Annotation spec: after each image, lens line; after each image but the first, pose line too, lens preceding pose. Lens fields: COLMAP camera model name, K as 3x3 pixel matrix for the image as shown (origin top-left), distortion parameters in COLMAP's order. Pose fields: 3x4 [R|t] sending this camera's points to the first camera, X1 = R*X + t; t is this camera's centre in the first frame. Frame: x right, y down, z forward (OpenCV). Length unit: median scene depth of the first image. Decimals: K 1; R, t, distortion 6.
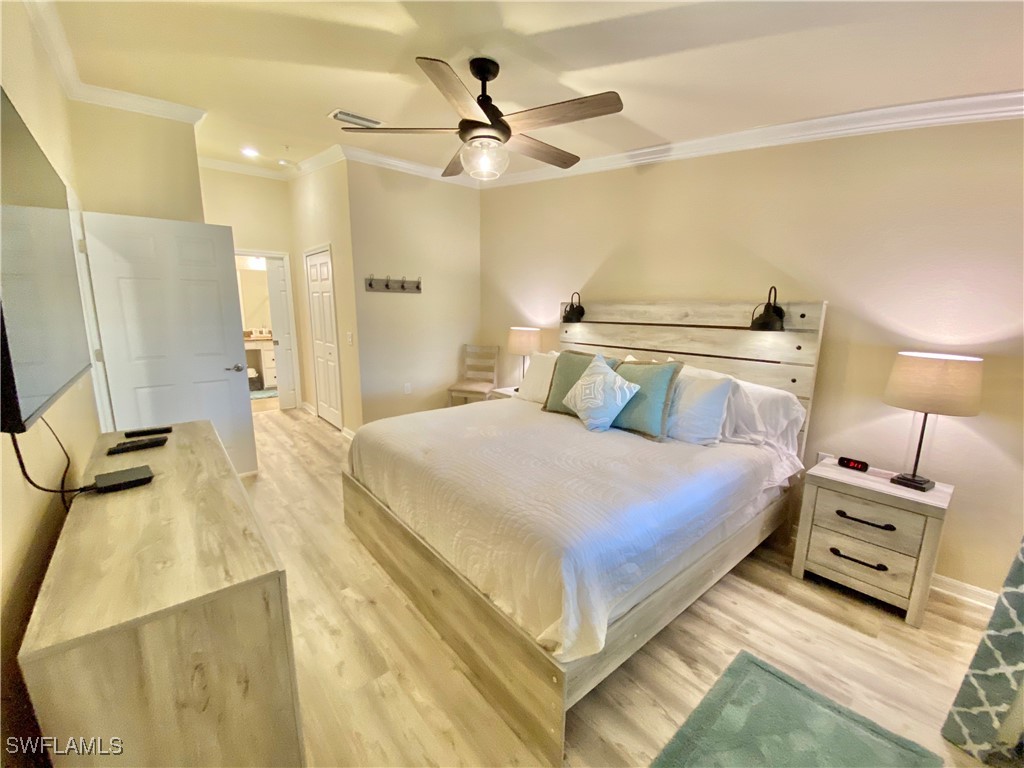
lens RADIAL K [[413.3, 0, 514.6], [0, 413.3, 384.8], [0, 0, 1]] dist [0.021634, -0.019816]
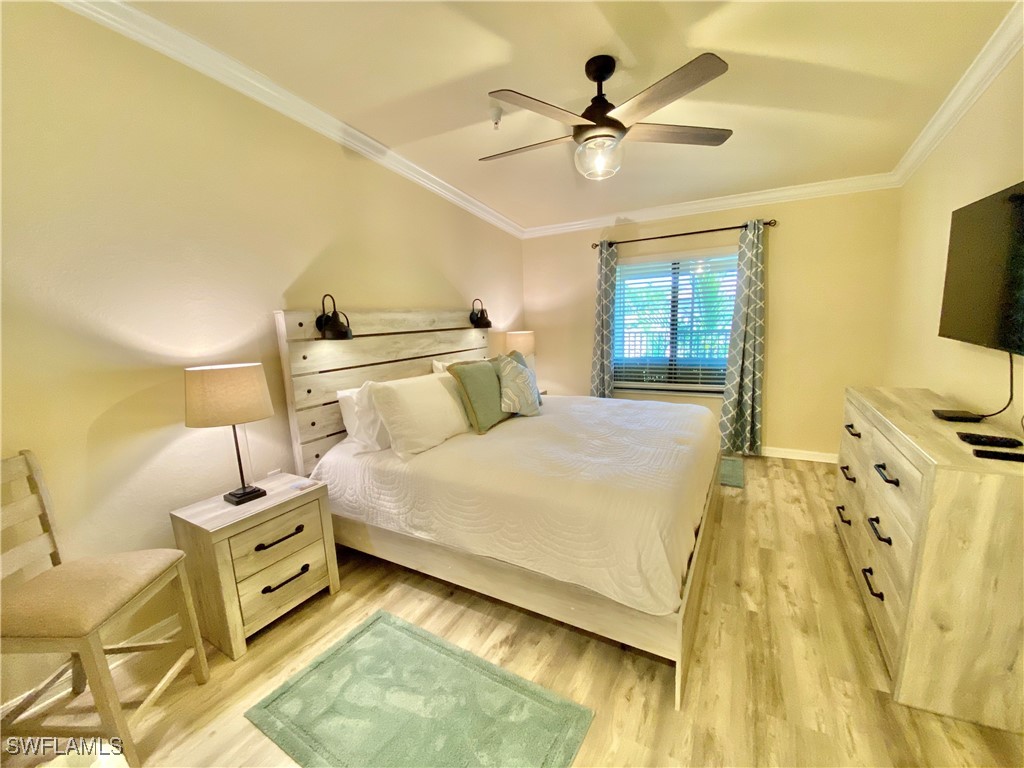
lens RADIAL K [[413.3, 0, 511.2], [0, 413.3, 387.3], [0, 0, 1]] dist [0.021634, -0.019816]
pose [[-0.339046, -0.157087, 0.927562, -0.845397], [0.207230, 0.949273, 0.236511, -0.254969], [-0.917662, 0.272407, -0.289294, 1.371621]]
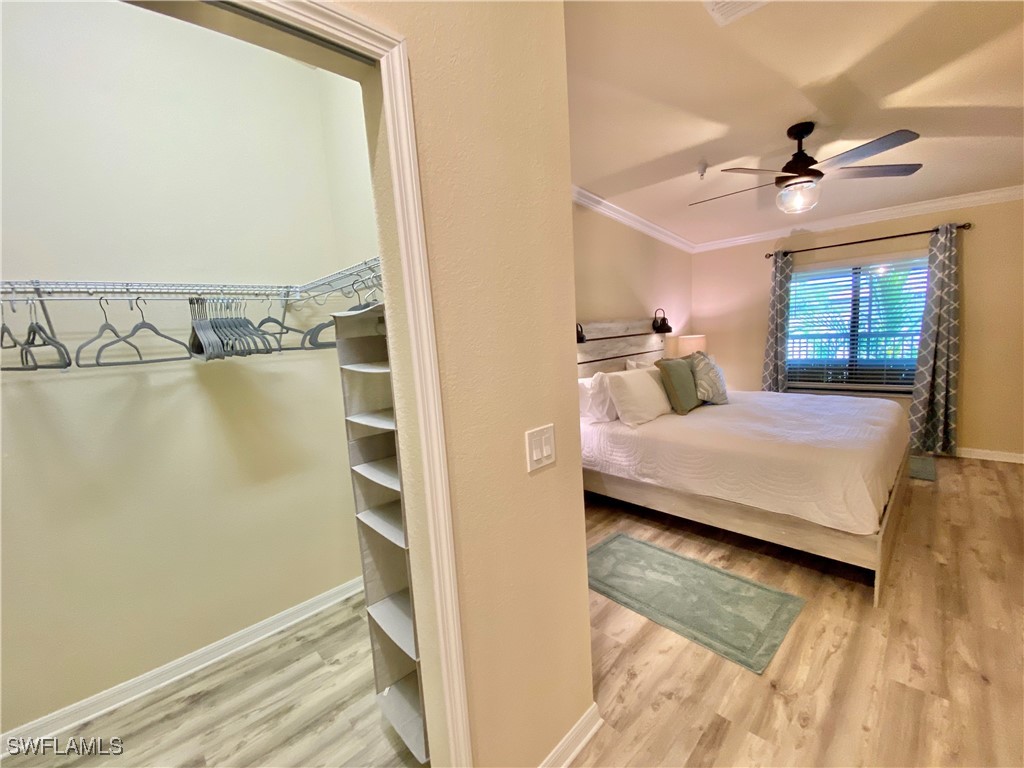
lens RADIAL K [[413.3, 0, 514.8], [0, 413.3, 385.1], [0, 0, 1]] dist [0.021634, -0.019816]
pose [[-0.063551, -0.137921, 0.988402, -1.135842], [0.242827, 0.958502, 0.149362, -0.332461], [-0.967986, 0.249503, -0.027423, 1.697662]]
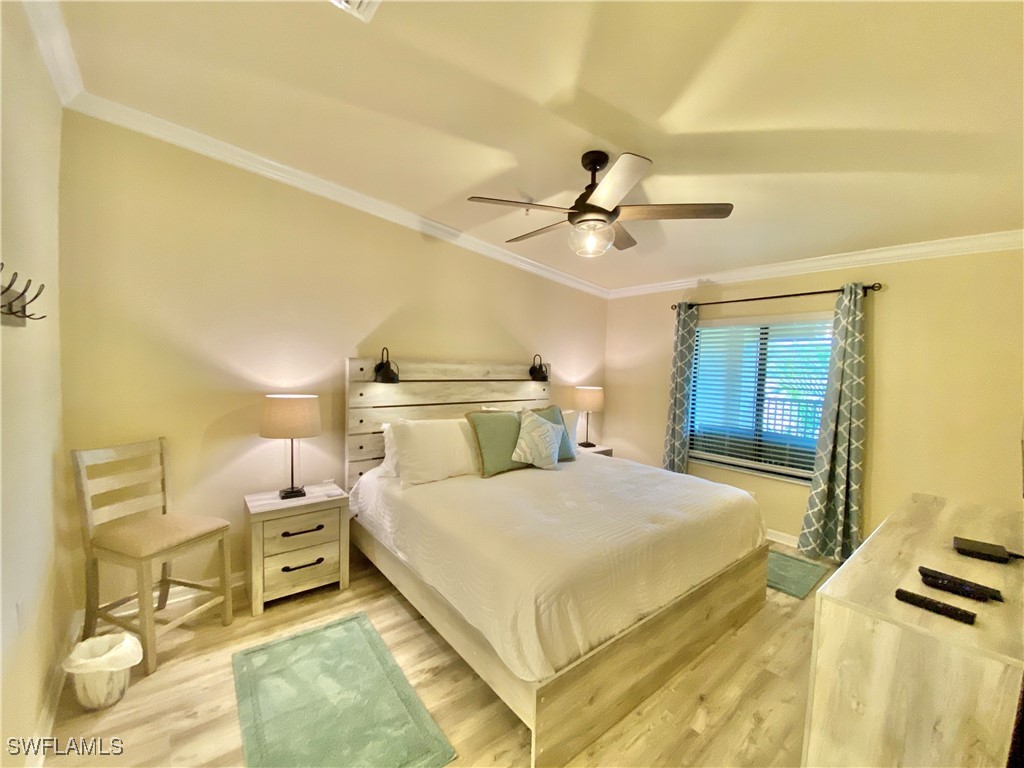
lens RADIAL K [[413.3, 0, 511.3], [0, 413.3, 387.3], [0, 0, 1]] dist [0.021634, -0.019816]
pose [[0.030178, -0.066791, 0.997310, -0.988053], [0.156702, 0.985743, 0.061275, -0.220213], [-0.987185, 0.154431, 0.040214, 1.030783]]
